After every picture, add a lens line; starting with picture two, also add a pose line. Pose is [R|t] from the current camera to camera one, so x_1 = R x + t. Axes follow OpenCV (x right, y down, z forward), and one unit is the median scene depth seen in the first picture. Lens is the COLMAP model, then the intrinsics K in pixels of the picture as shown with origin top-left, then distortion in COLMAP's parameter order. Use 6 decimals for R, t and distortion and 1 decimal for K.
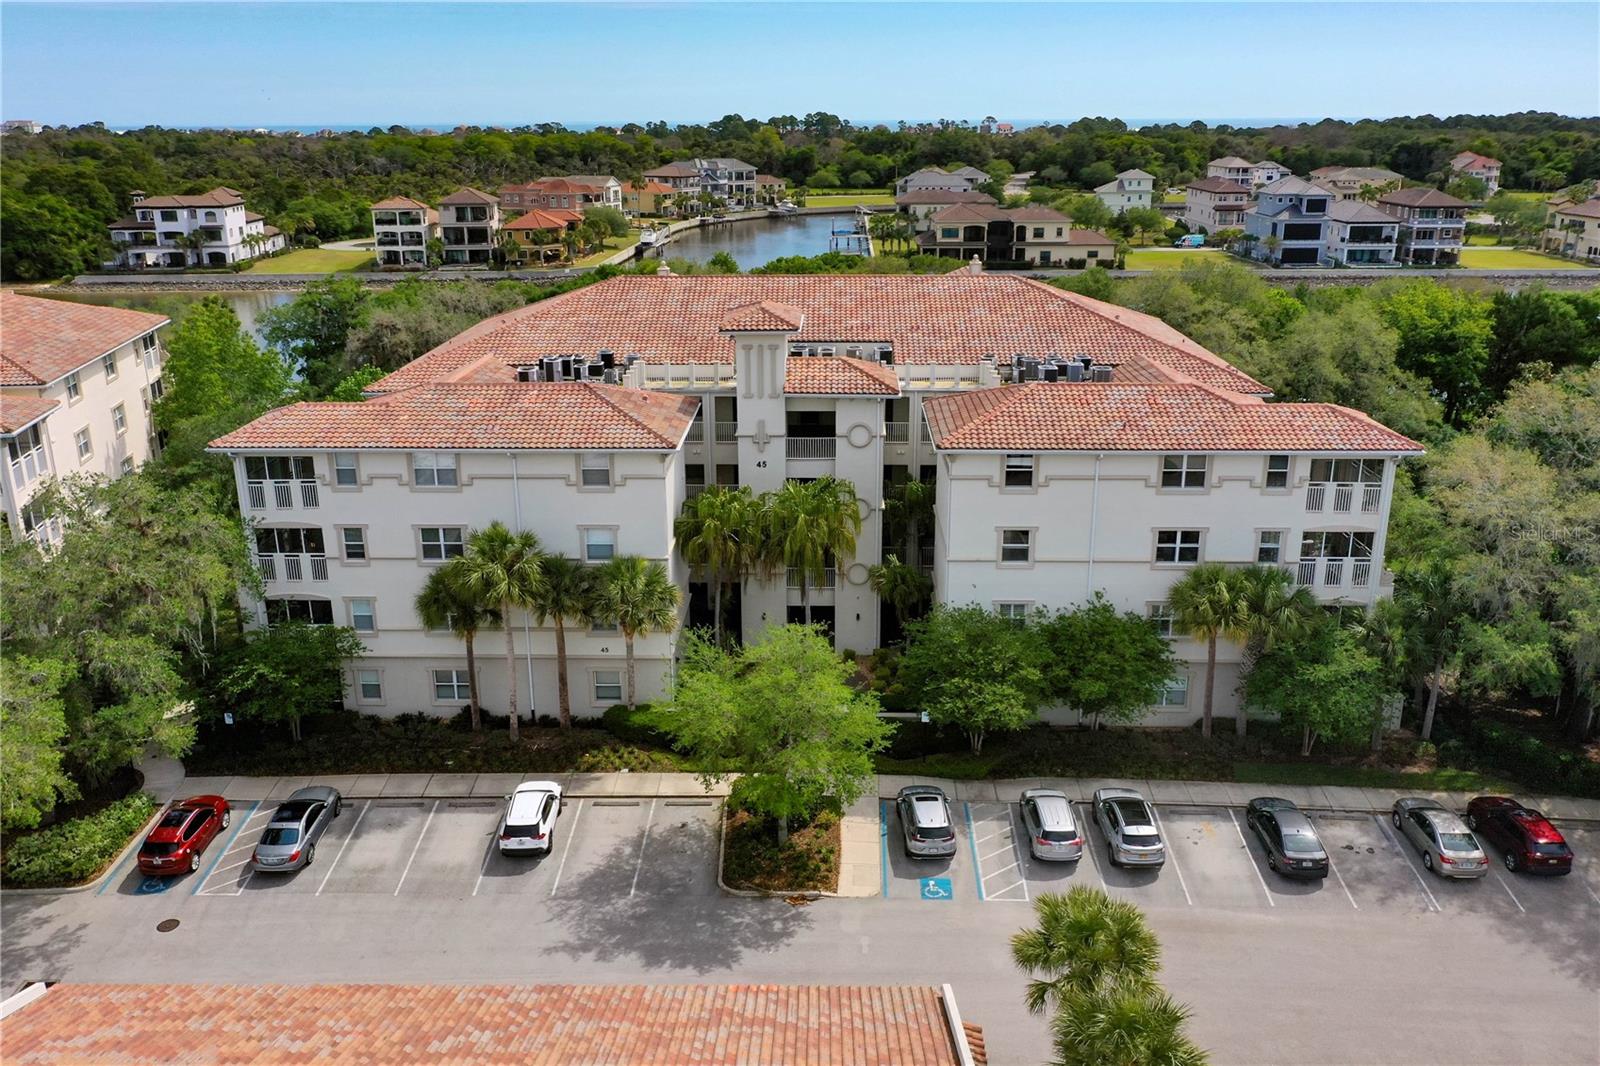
lens RADIAL K [[1294.5, 0, 800.0], [0, 1294.5, 533.0], [0, 0, 1]] dist [0.007219, -0.002360]
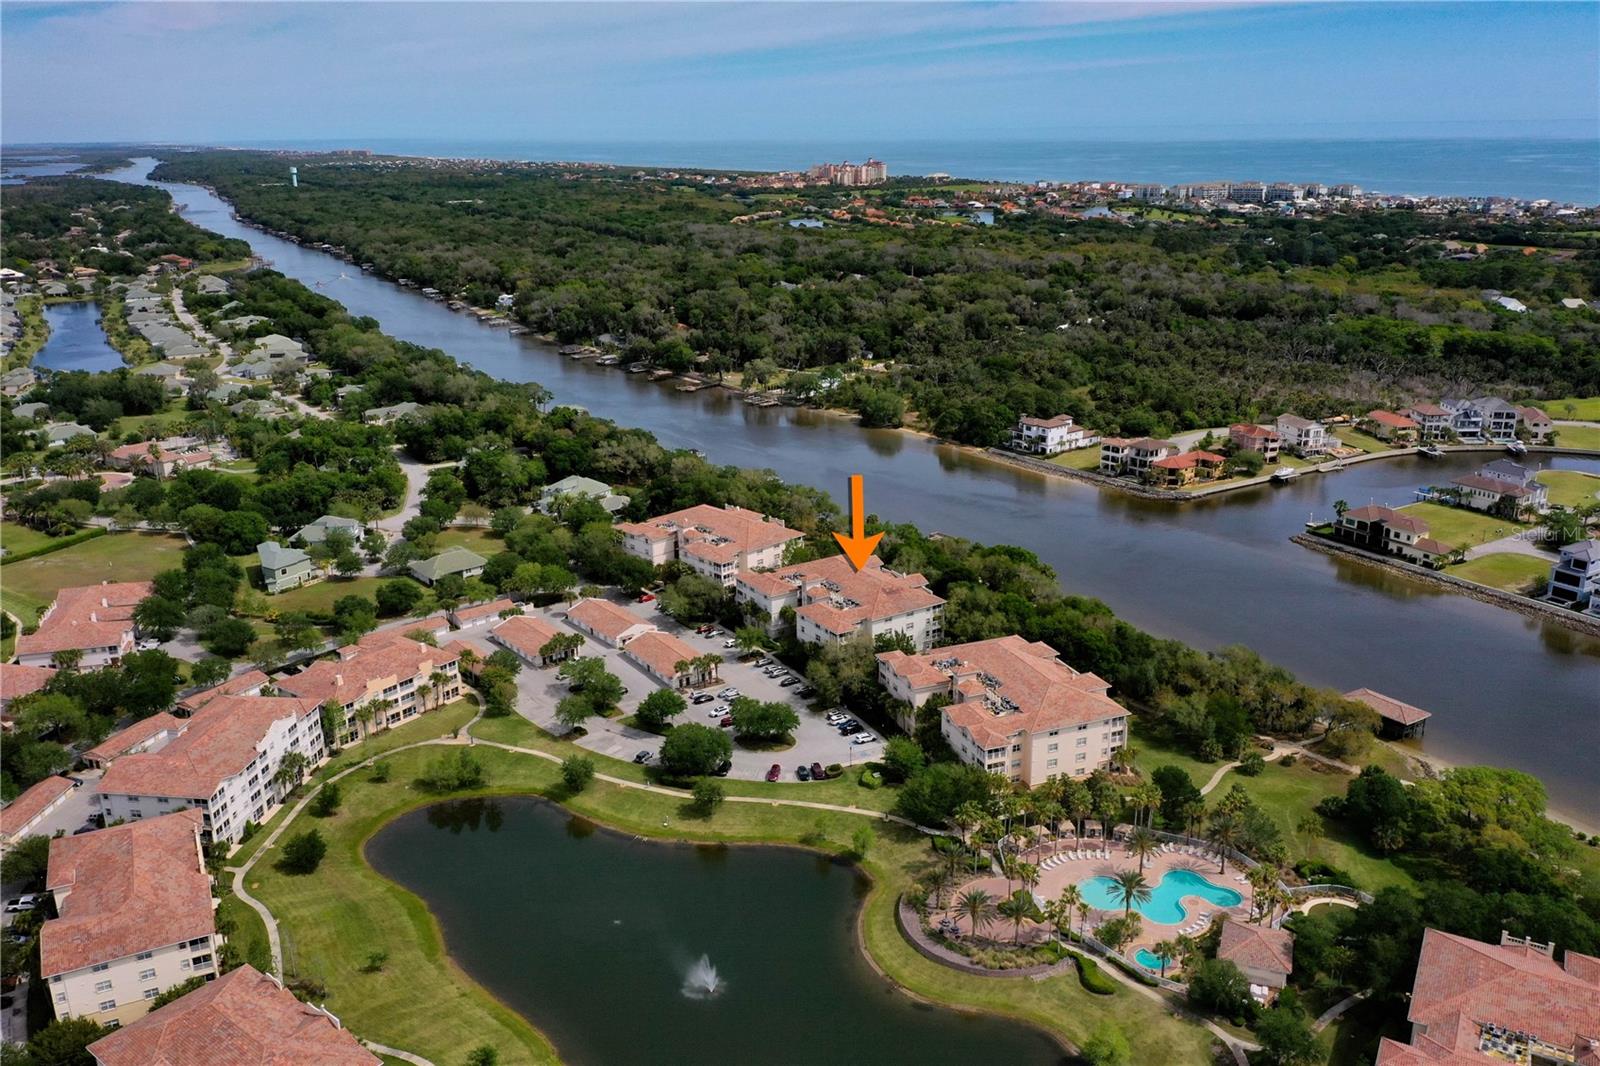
lens RADIAL K [[1307.4, 0, 800.0], [0, 1307.4, 533.0], [0, 0, 1]] dist [0.021722, 0.002895]
pose [[0.554768, 0.247082, -0.794471, 1.083664], [-0.242244, 0.961484, 0.129868, -0.267624], [0.795959, 0.120409, 0.593254, -0.582729]]
